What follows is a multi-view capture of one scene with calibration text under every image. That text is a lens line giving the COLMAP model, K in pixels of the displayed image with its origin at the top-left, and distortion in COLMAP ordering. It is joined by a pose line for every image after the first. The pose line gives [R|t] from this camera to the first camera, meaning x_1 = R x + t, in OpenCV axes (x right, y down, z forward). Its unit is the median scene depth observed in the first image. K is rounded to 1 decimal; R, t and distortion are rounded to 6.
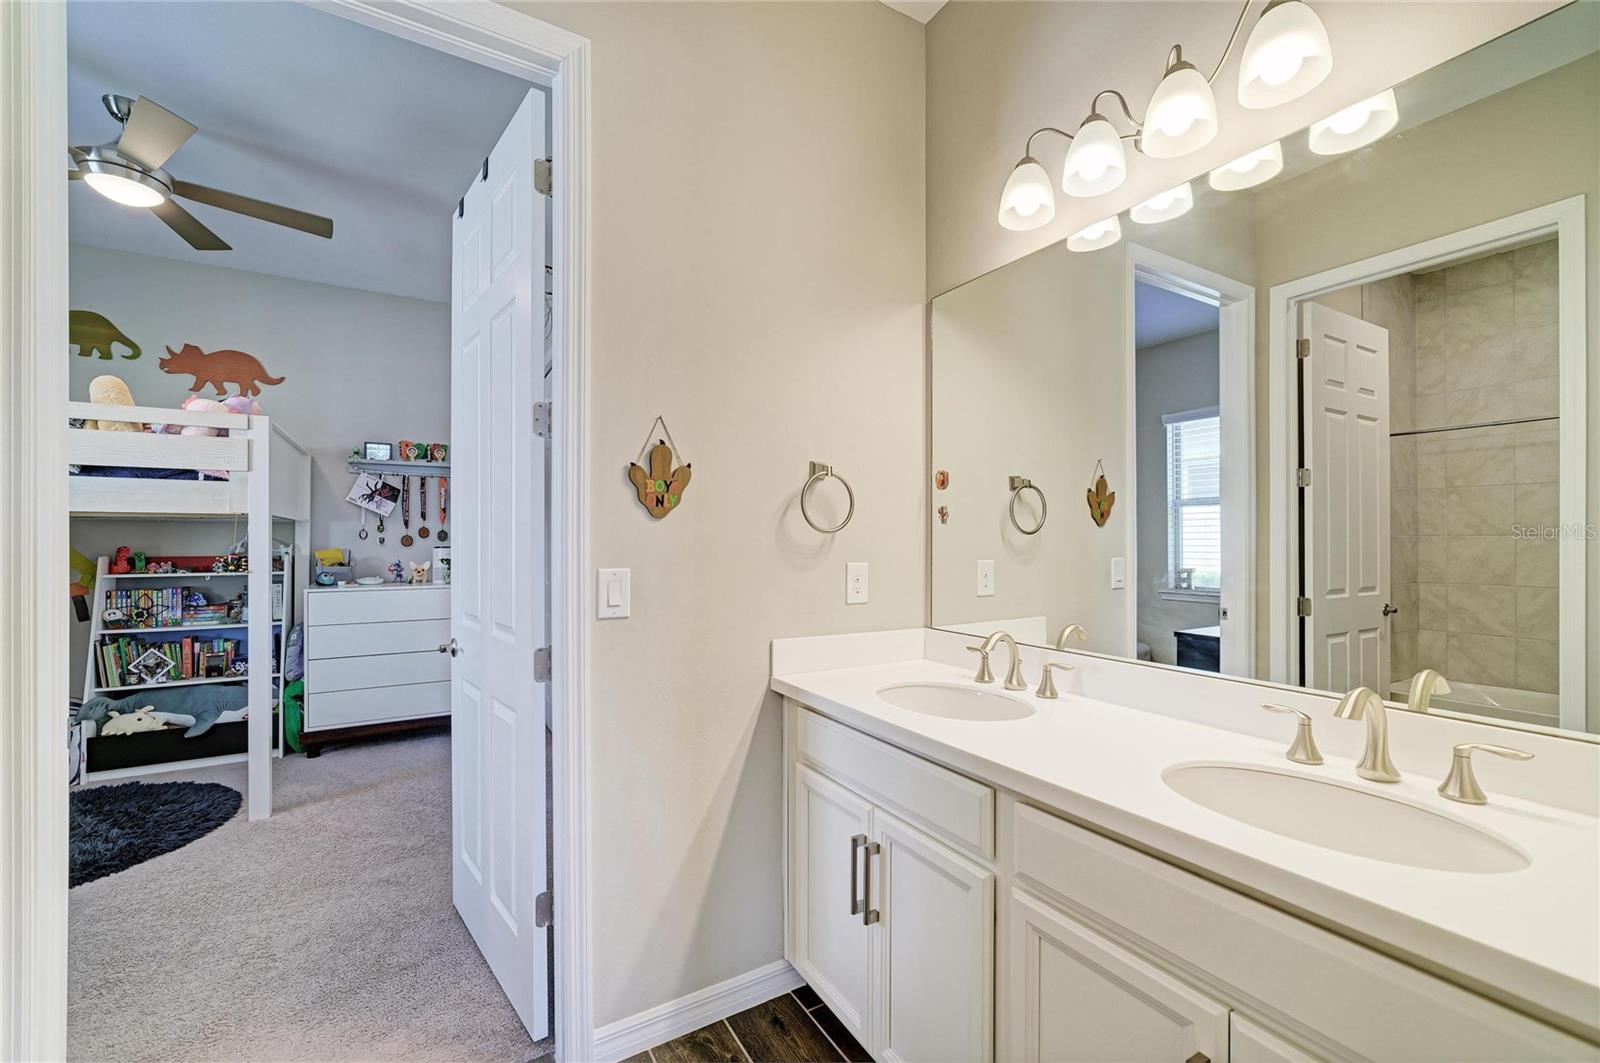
lens RADIAL K [[661.1, 0, 804.0], [0, 661.1, 539.9], [0, 0, 1]] dist [-0.017552, 0.007915]
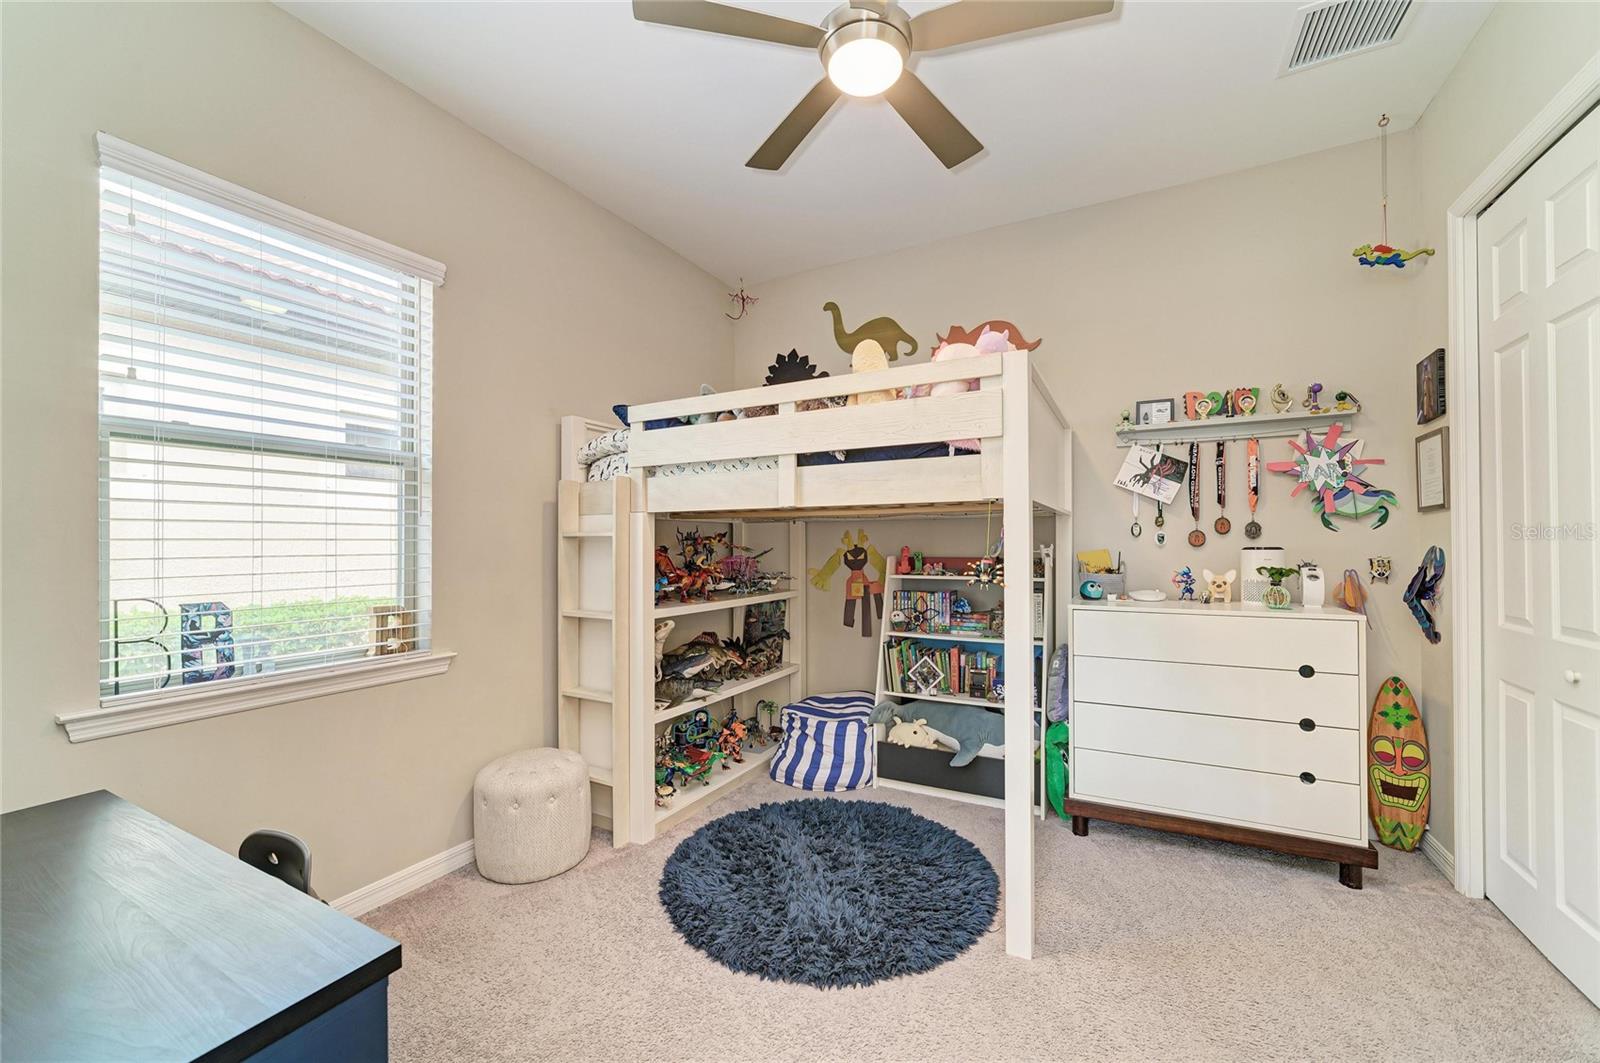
lens RADIAL K [[629.3, 0, 807.6], [0, 629.3, 537.8], [0, 0, 1]] dist [-0.017911, 0.009080]
pose [[0.520926, -0.010258, -0.853540, -0.302876], [0.005930, 0.999947, -0.008398, 0.004387], [0.853581, -0.000687, 0.520959, 0.370889]]
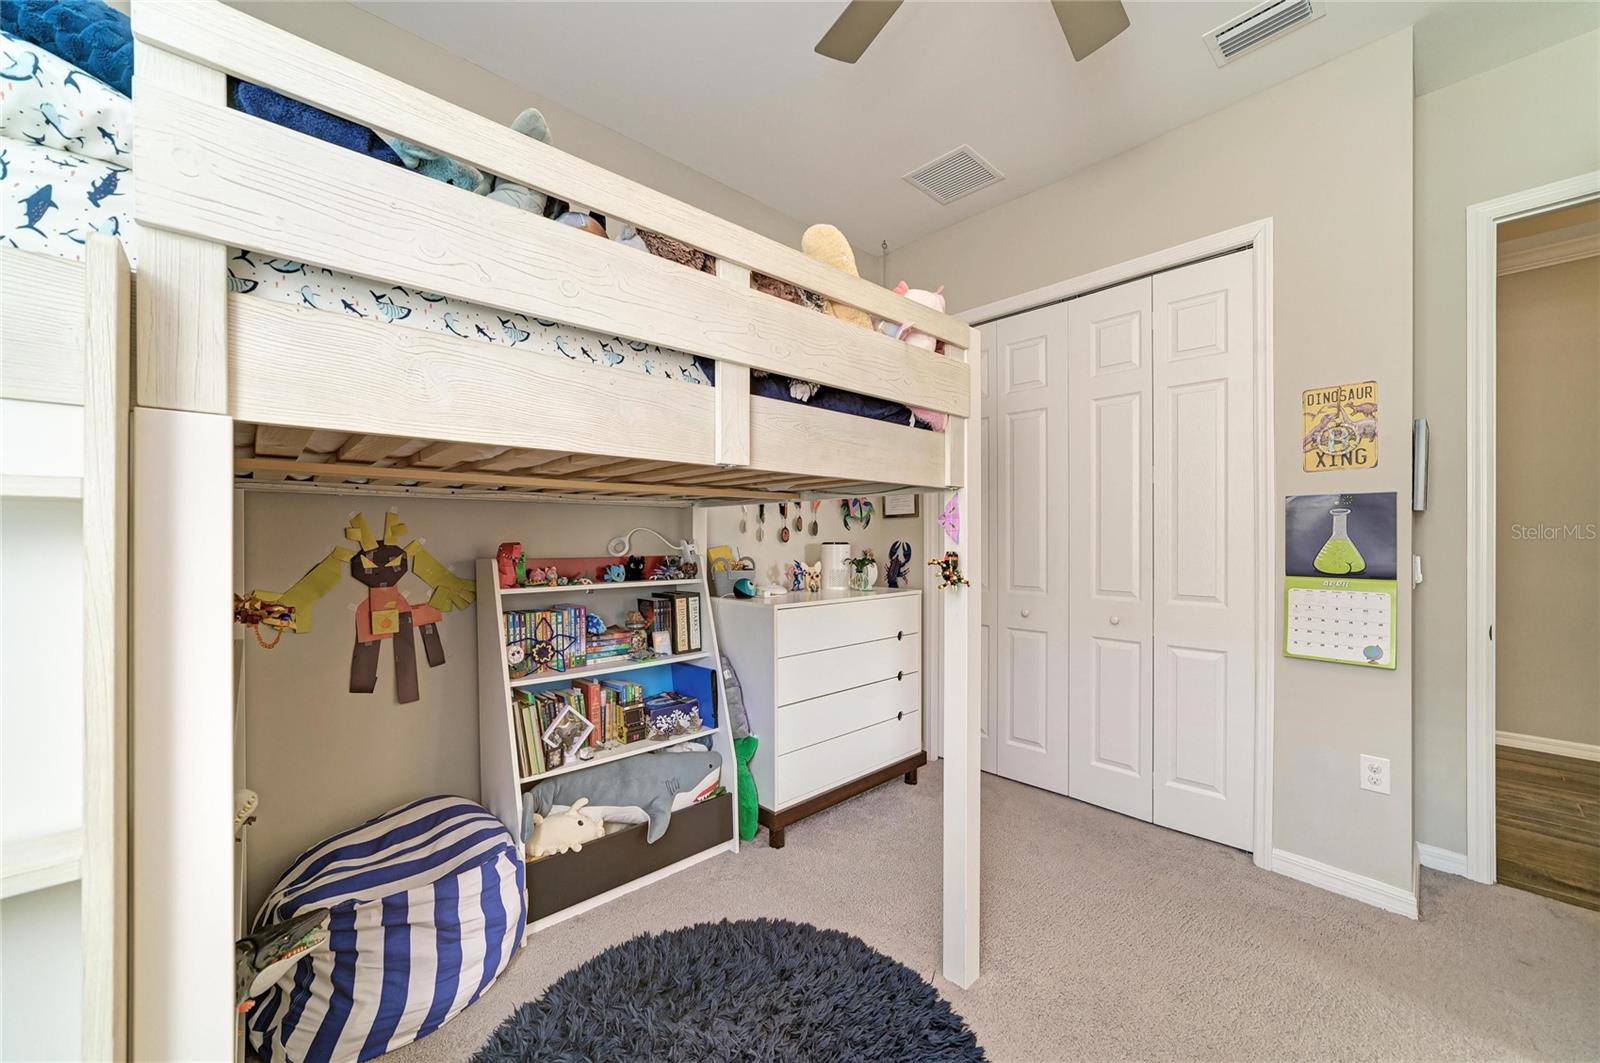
lens RADIAL K [[602.3, 0, 794.3], [0, 602.3, 544.3], [0, 0, 1]] dist [-0.000812, -0.000043]
pose [[0.979560, -0.004142, 0.201110, -0.848407], [0.001914, 0.999935, 0.011268, 0.005281], [-0.201144, -0.010652, 0.979504, 0.371390]]
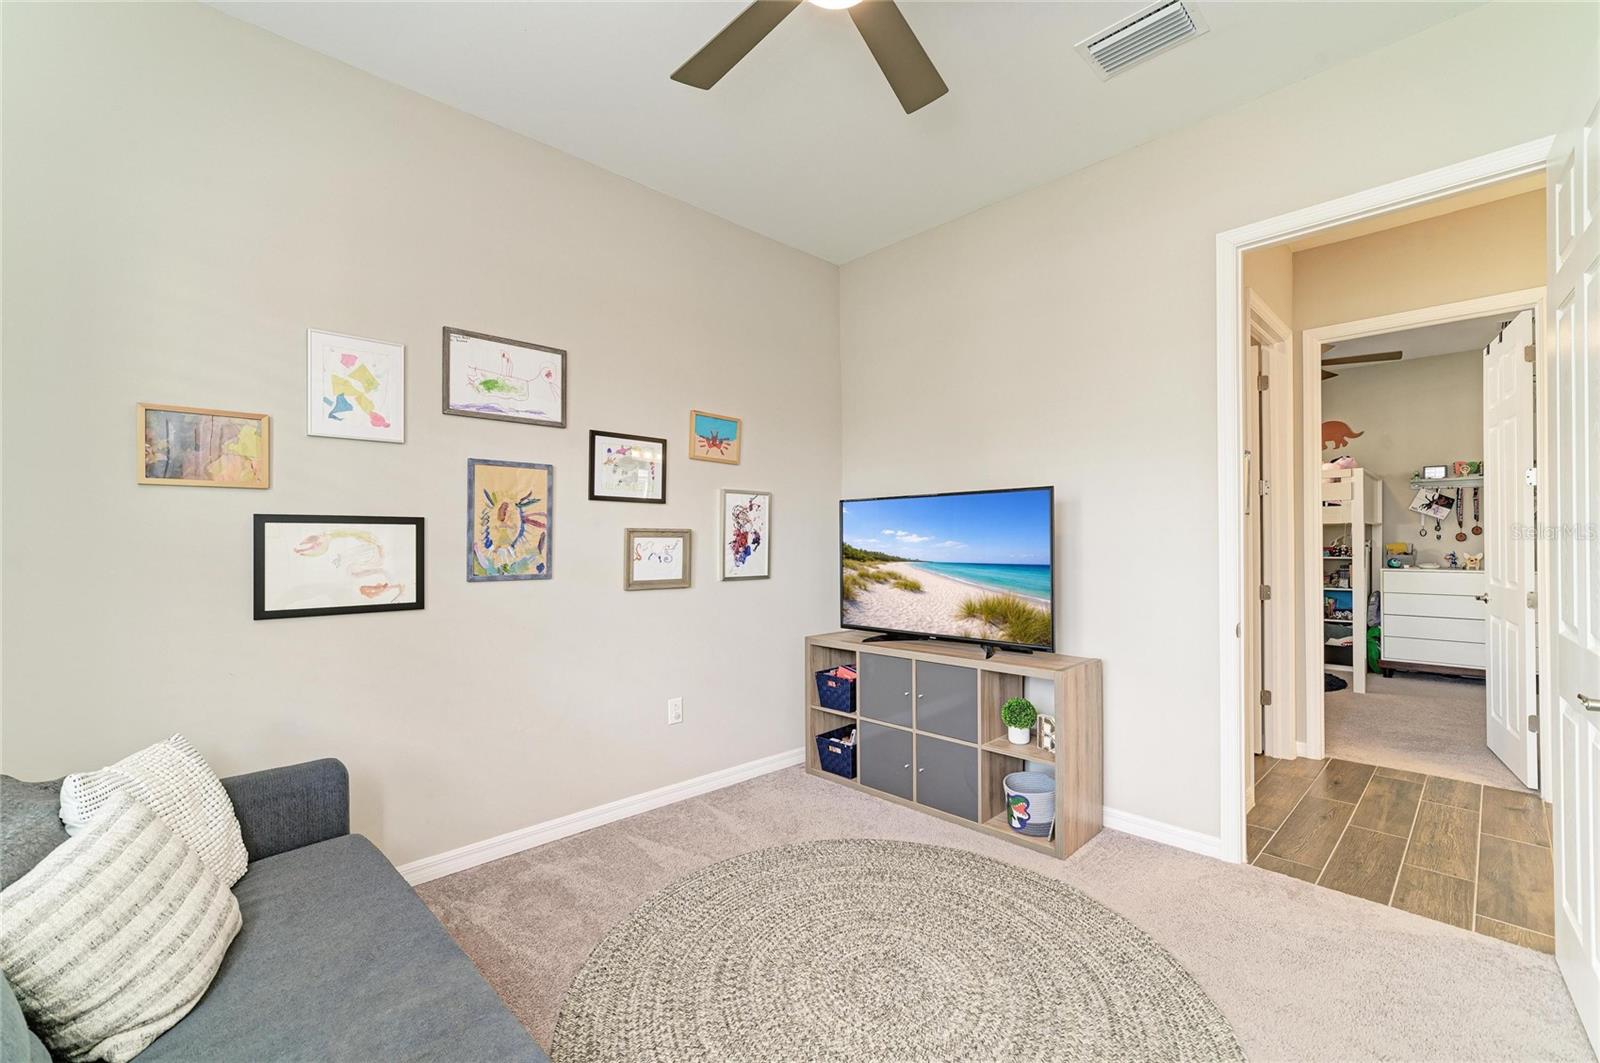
lens RADIAL K [[672.8, 0, 794.9], [0, 672.8, 539.6], [0, 0, 1]] dist [-0.014681, 0.007010]
pose [[0.228128, -0.003315, -0.973626, 0.462251], [0.007939, 0.999967, -0.001544, -0.002561], [0.973599, -0.007377, 0.228147, -0.709676]]
